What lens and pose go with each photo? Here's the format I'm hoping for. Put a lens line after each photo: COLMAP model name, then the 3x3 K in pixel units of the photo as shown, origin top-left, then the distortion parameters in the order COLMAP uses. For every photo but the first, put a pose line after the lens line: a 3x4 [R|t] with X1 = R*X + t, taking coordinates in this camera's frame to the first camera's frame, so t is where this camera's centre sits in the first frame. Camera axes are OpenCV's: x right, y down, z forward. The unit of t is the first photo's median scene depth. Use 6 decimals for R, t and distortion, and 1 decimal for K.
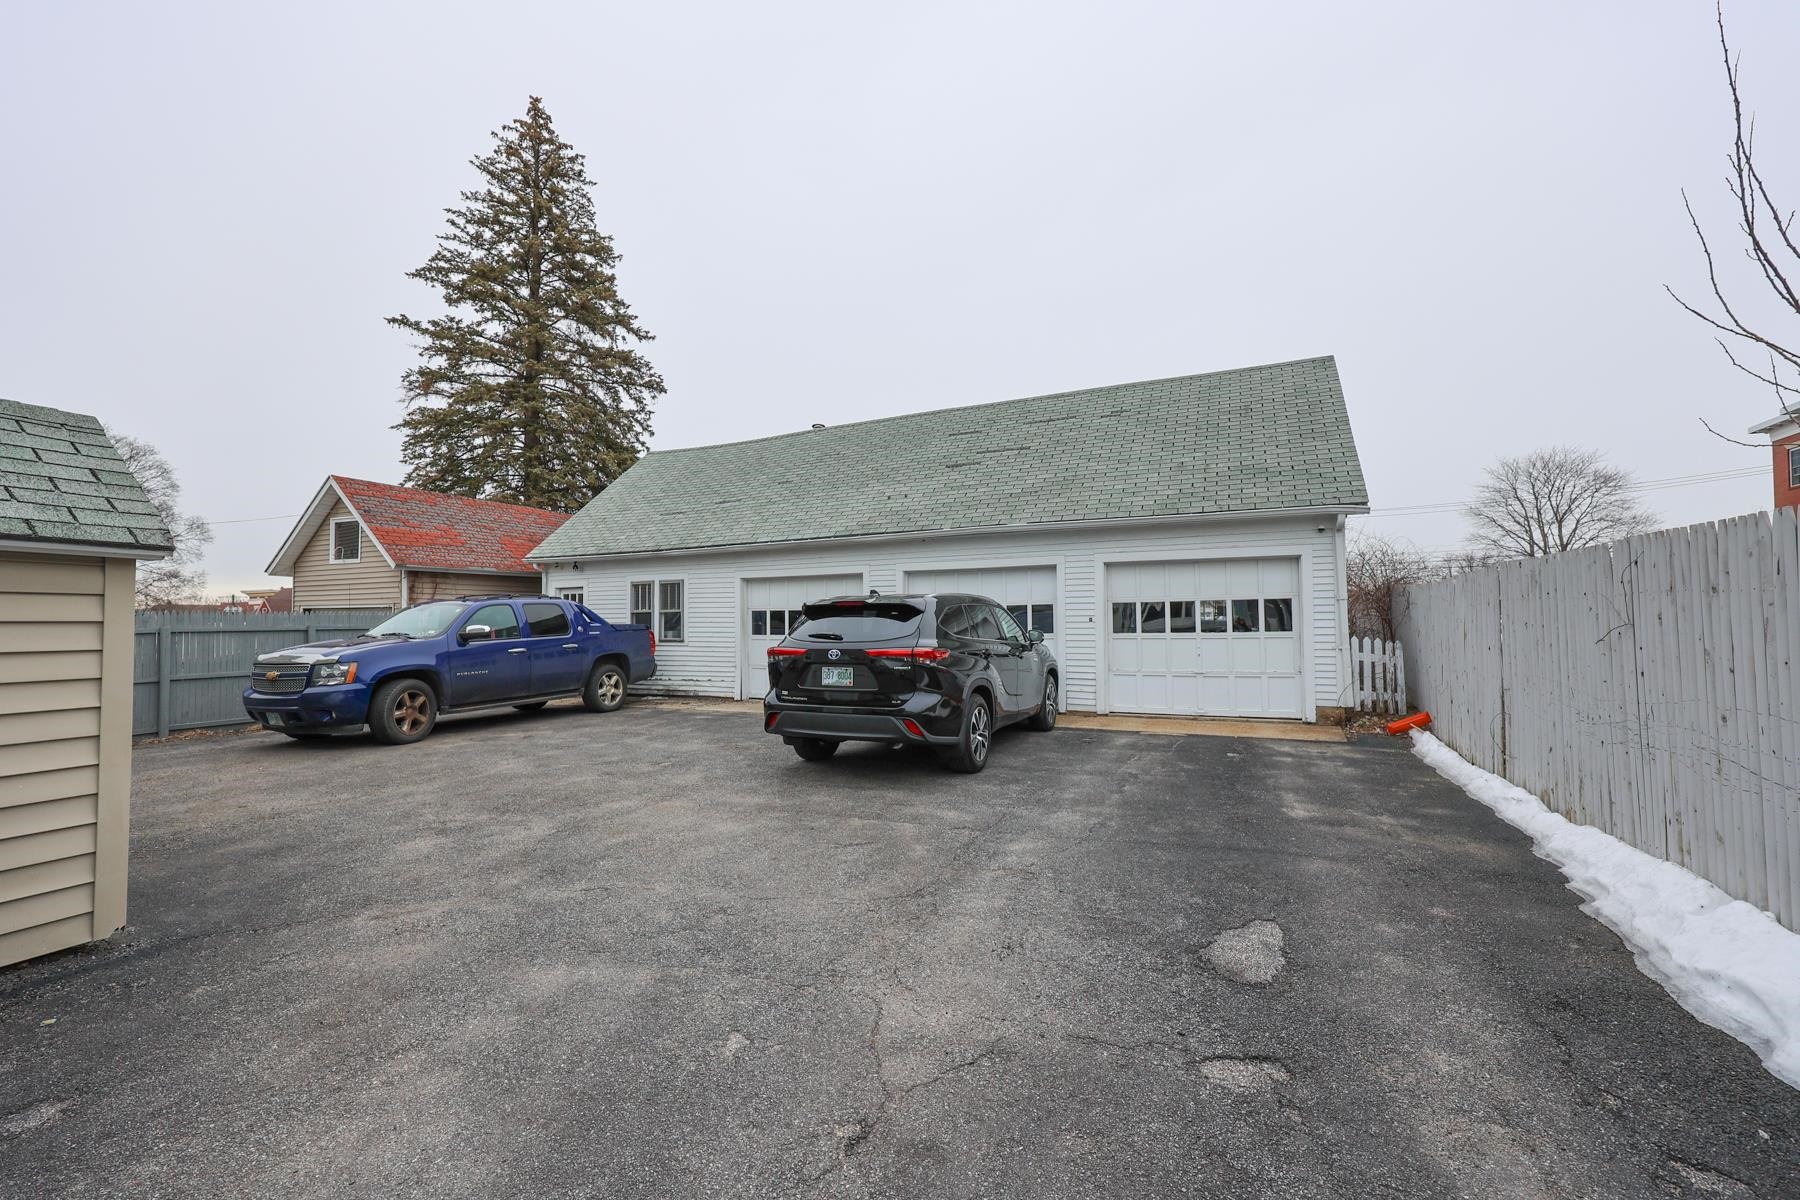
lens RADIAL K [[732.9, 0, 895.9], [0, 732.9, 597.4], [0, 0, 1]] dist [0.000739, 0.000499]
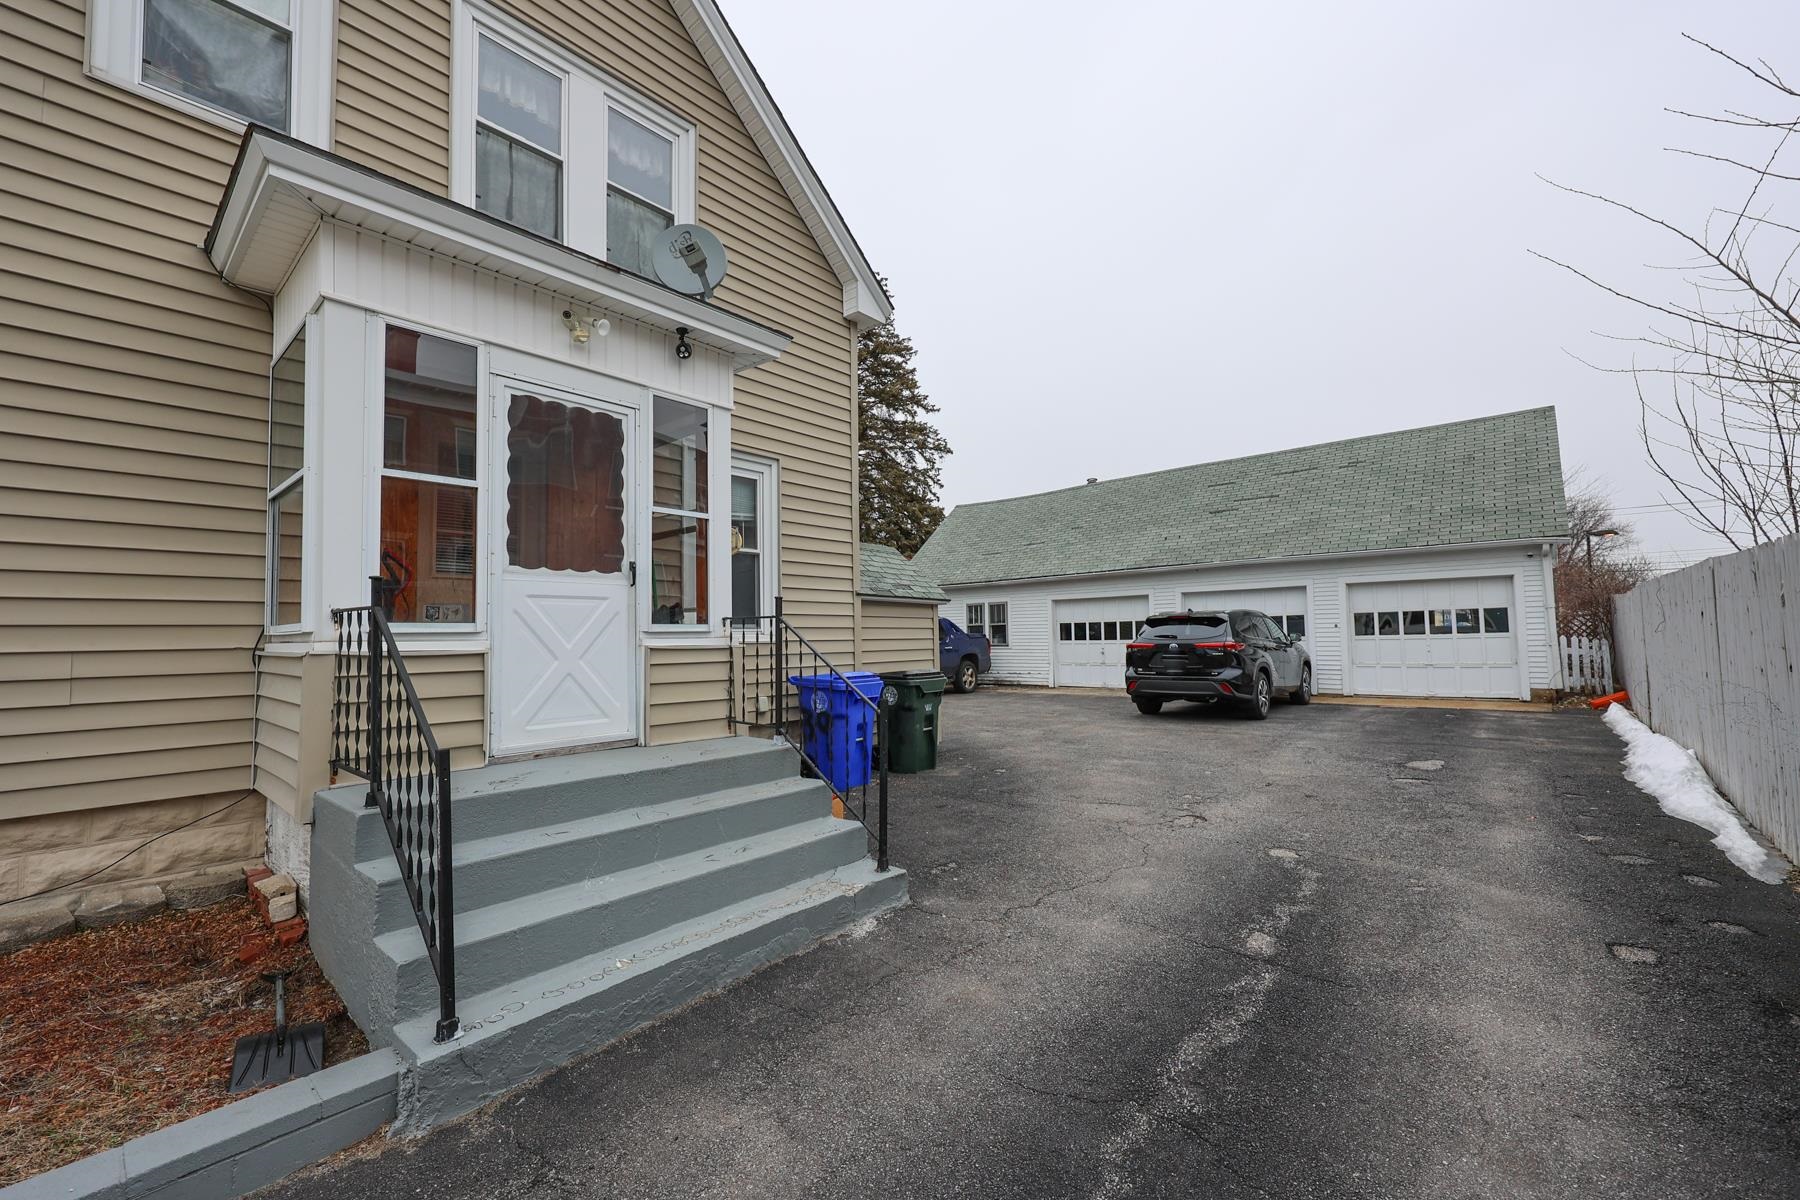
lens RADIAL K [[732.9, 0, 894.3], [0, 732.9, 599.8], [0, 0, 1]] dist [0.000739, 0.000499]
pose [[0.962924, -0.022849, -0.268805, -0.138922], [0.018657, 0.999661, -0.018138, -0.007494], [0.269128, 0.012450, 0.963024, -0.470179]]
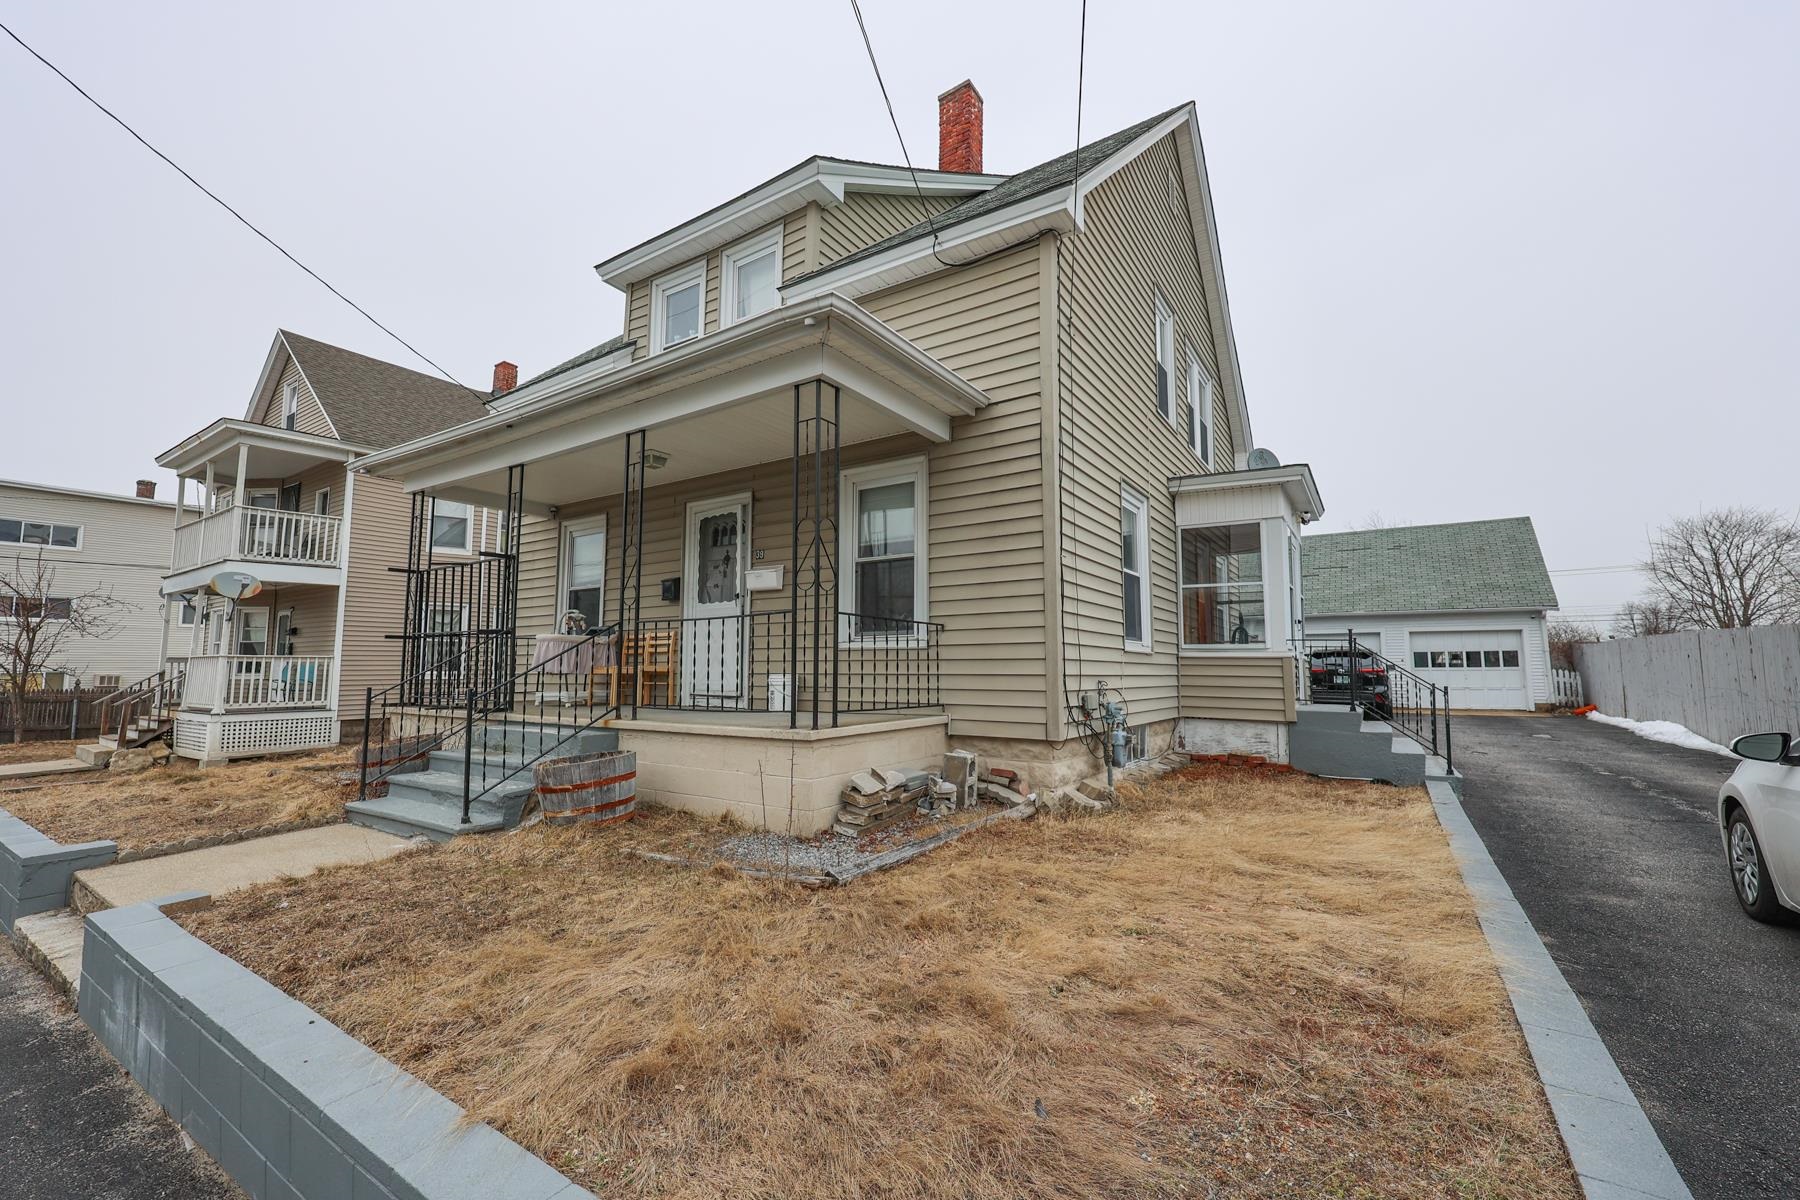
lens RADIAL K [[732.9, 0, 901.0], [0, 732.9, 598.3], [0, 0, 1]] dist [0.000739, 0.000499]
pose [[0.990030, -0.005805, -0.140737, -0.712929], [-0.002793, 0.998145, -0.060818, -0.011679], [0.140829, 0.060605, 0.988177, -1.036653]]
